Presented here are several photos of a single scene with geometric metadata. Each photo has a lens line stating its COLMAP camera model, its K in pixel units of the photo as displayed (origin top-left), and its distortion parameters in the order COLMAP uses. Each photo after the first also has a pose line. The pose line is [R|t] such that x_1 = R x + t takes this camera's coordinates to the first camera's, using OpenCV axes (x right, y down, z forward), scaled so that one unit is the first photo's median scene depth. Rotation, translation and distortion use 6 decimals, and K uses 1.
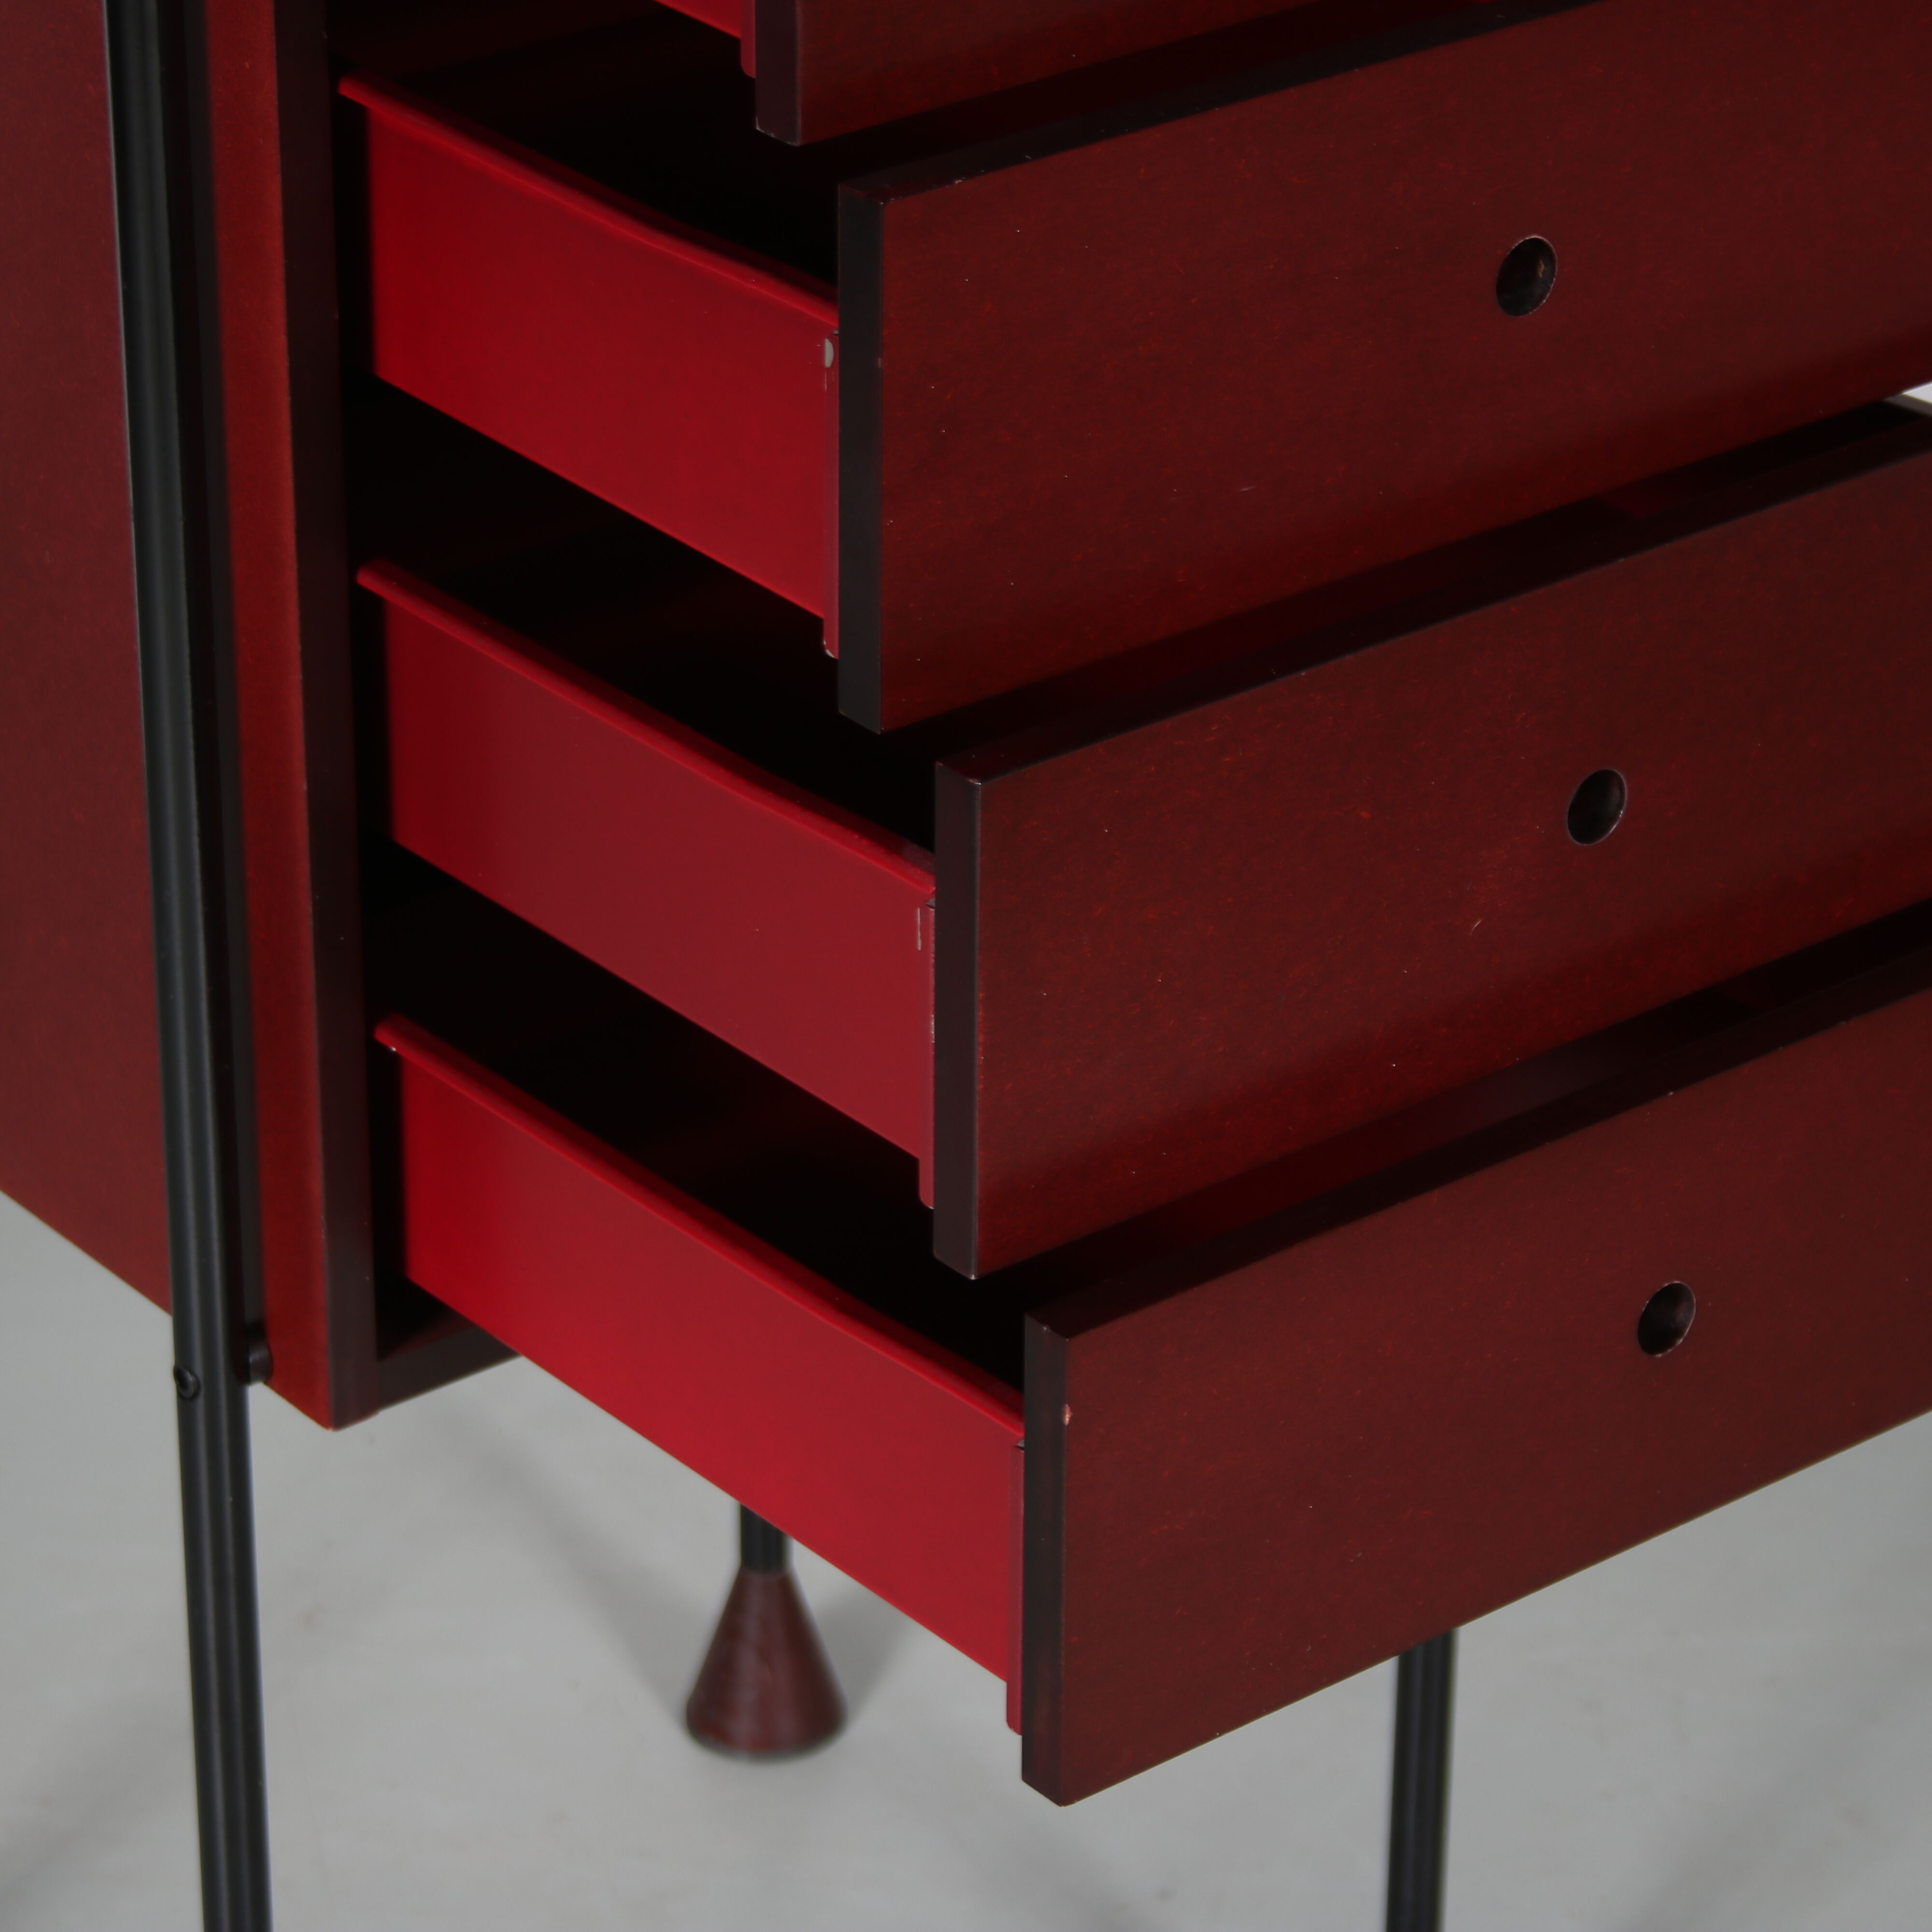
lens RADIAL K [[6553.6, 0, 962.0], [0, 6553.6, 971.2], [0, 0, 1]] dist [-0.032382, 0.000000]
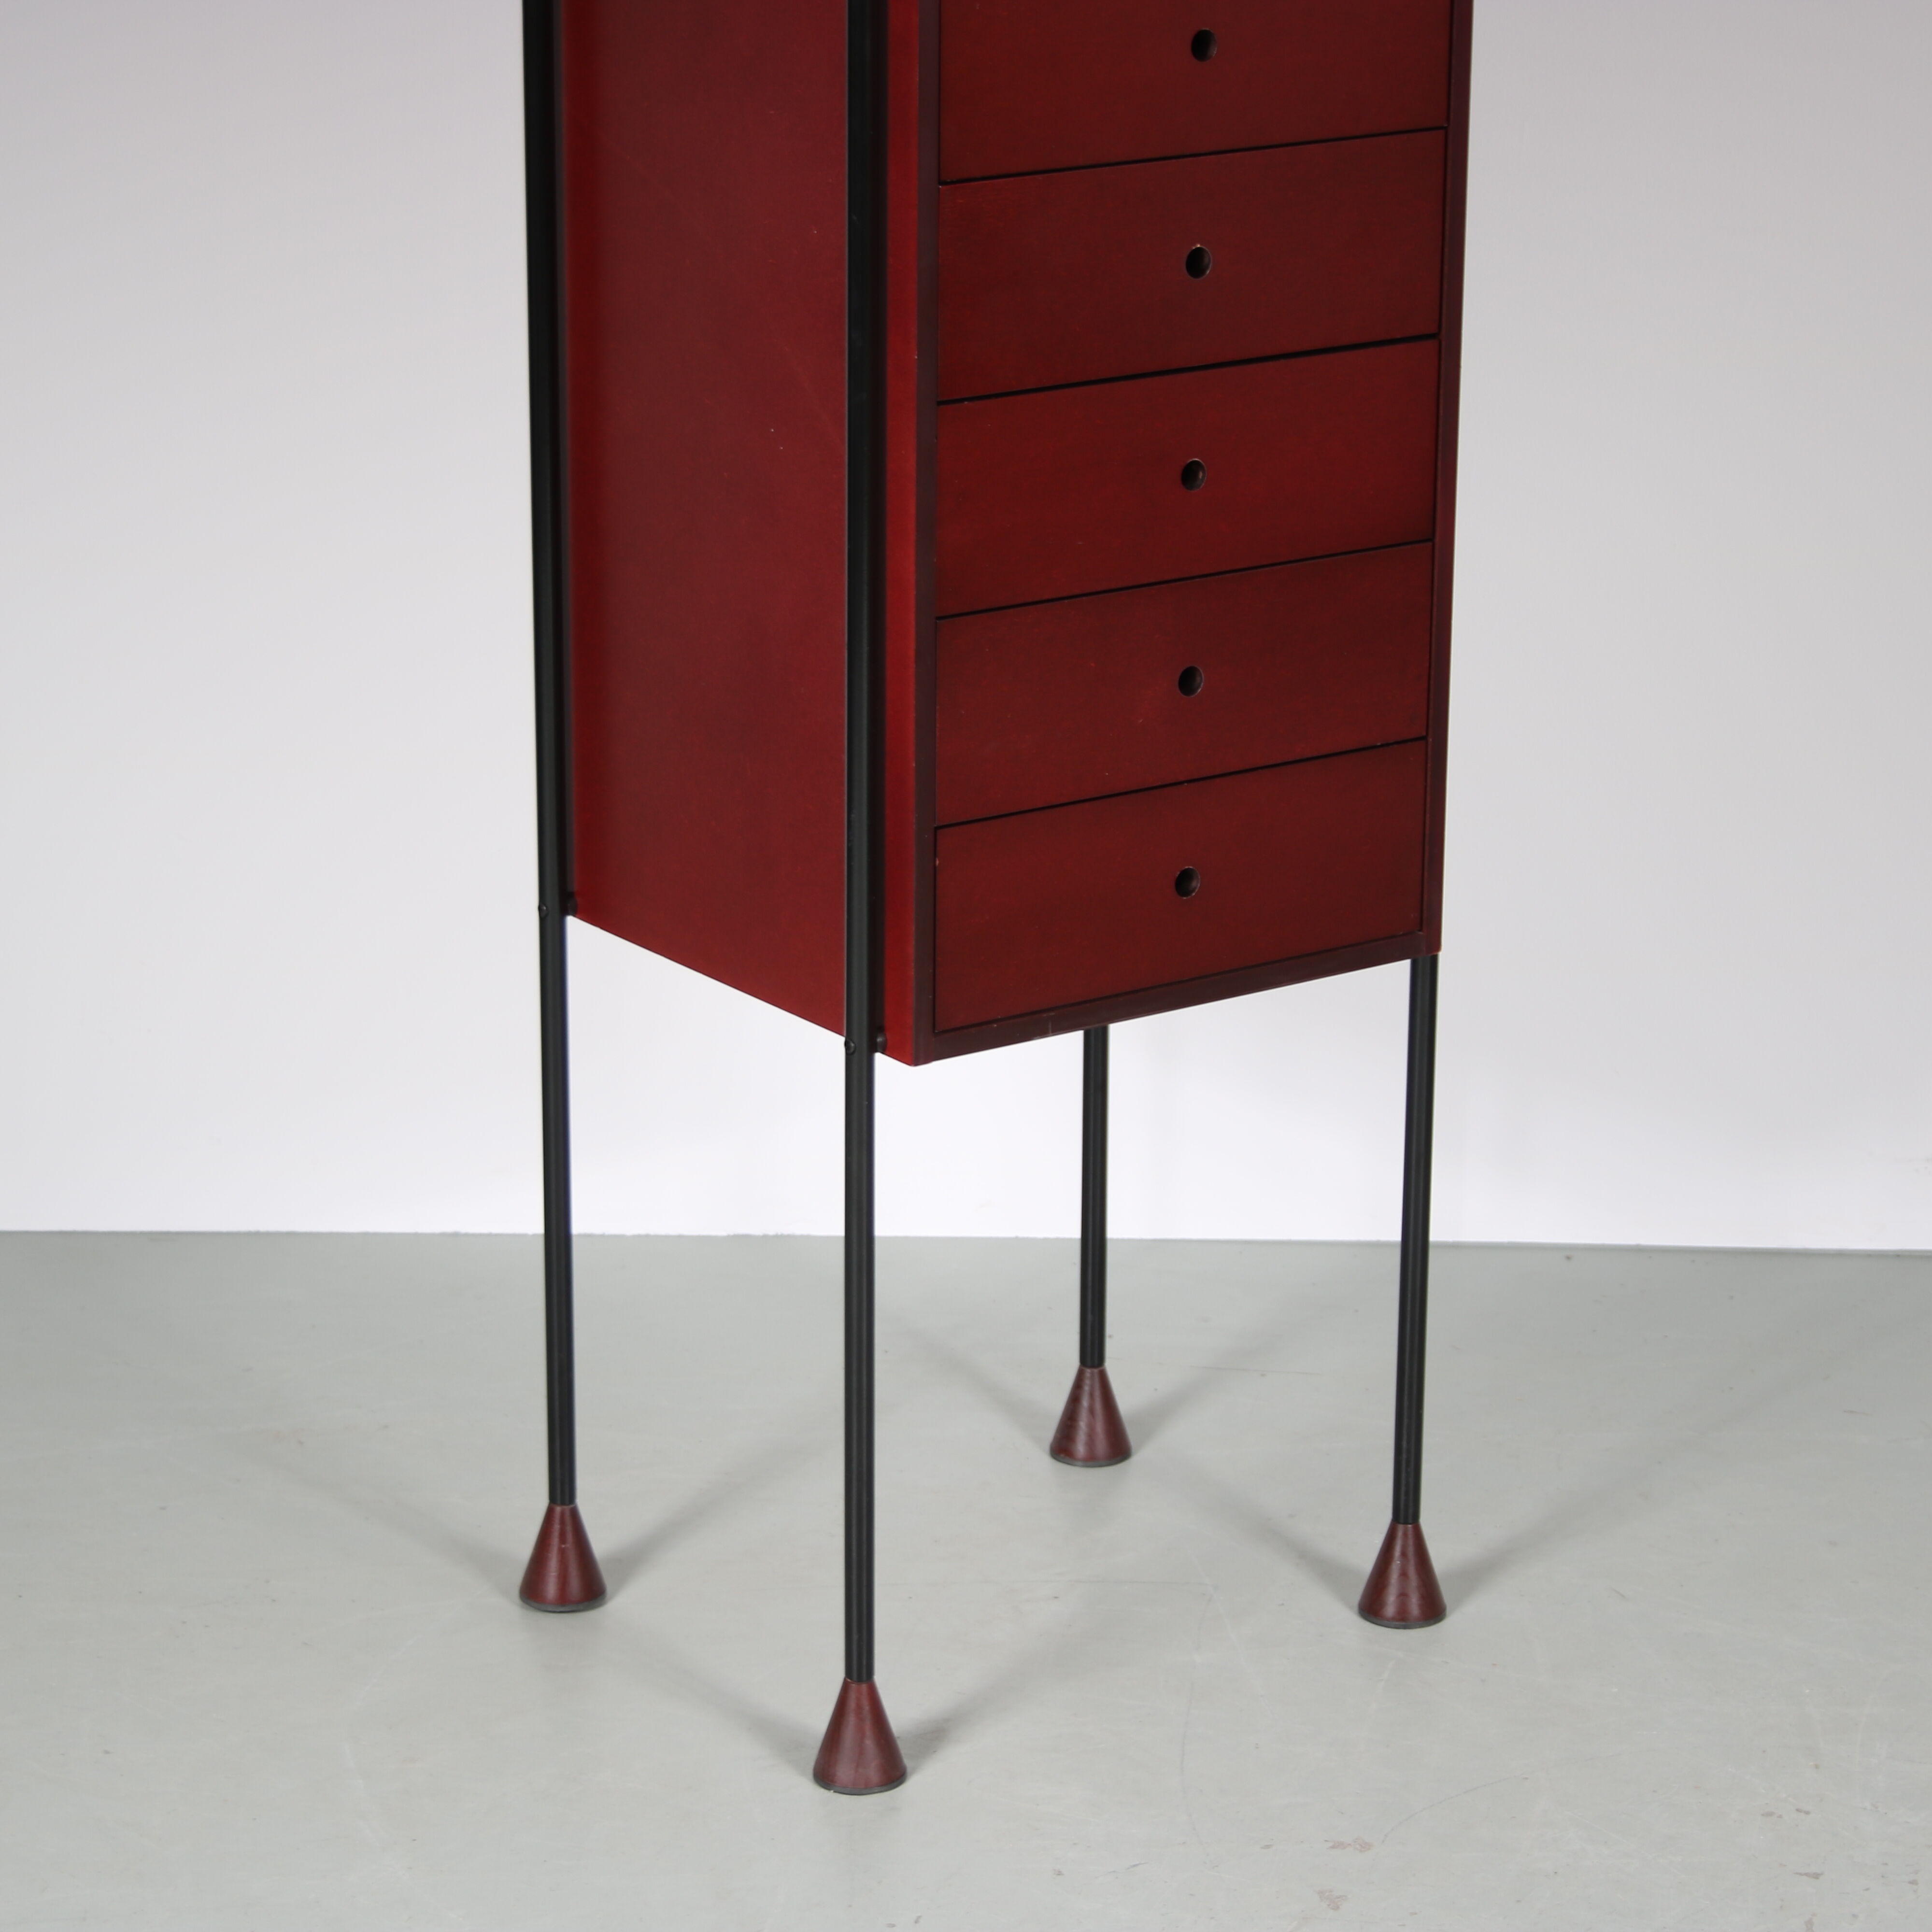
lens RADIAL K [[5145.4, 0, 962.2], [0, 5145.4, 959.5], [0, 0, 1]] dist [0.025824, 0.000000]
pose [[0.998470, 0.013154, -0.053705, 0.019053], [-0.023017, 0.982013, -0.187408, 0.397803], [0.050274, 0.188357, 0.980813, -0.834700]]
